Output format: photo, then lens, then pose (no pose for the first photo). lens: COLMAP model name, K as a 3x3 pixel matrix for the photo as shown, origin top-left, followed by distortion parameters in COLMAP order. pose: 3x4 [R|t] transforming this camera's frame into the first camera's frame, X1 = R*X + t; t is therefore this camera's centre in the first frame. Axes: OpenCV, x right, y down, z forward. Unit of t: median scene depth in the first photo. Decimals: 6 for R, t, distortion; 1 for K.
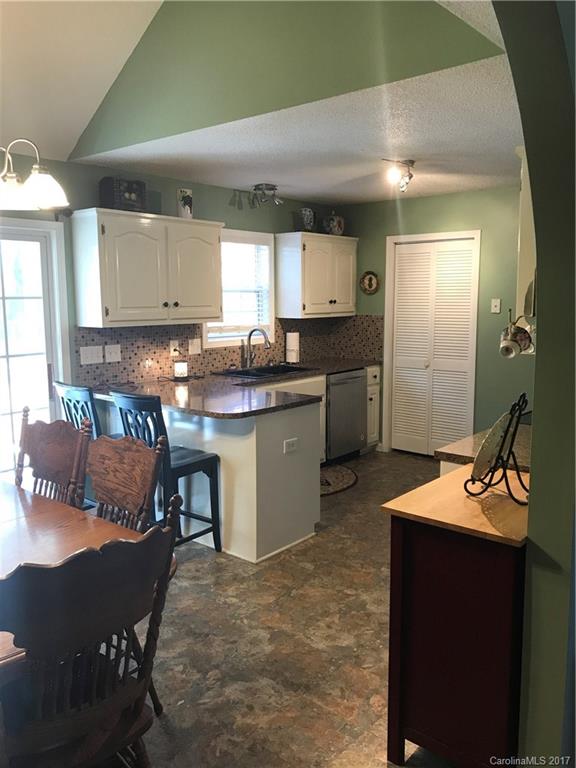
lens RADIAL K [[634.2, 0, 288.1], [0, 634.2, 385.0], [0, 0, 1]] dist [0.031276, -0.031796]
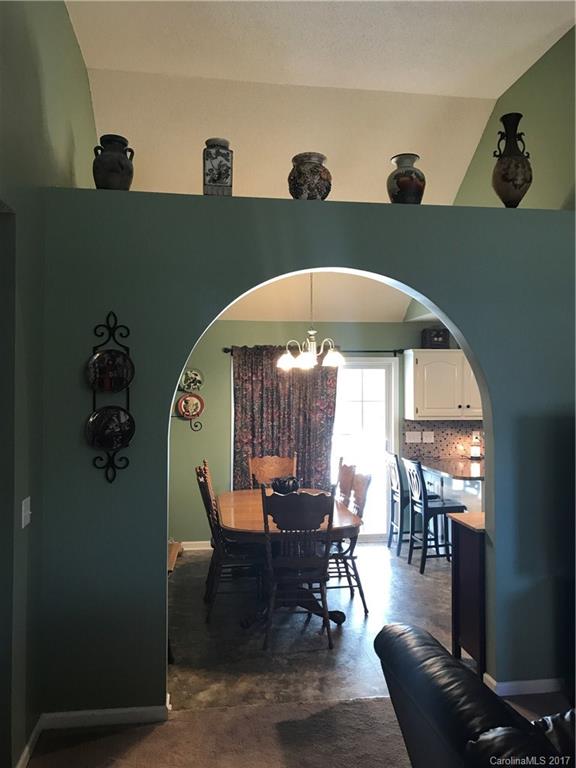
lens RADIAL K [[634.2, 0, 289.8], [0, 634.2, 385.8], [0, 0, 1]] dist [0.031276, -0.031796]
pose [[0.749647, 0.004540, -0.661823, 0.514318], [-0.099000, 0.989495, -0.105351, 0.023898], [0.654392, 0.144497, 0.742221, -0.399985]]
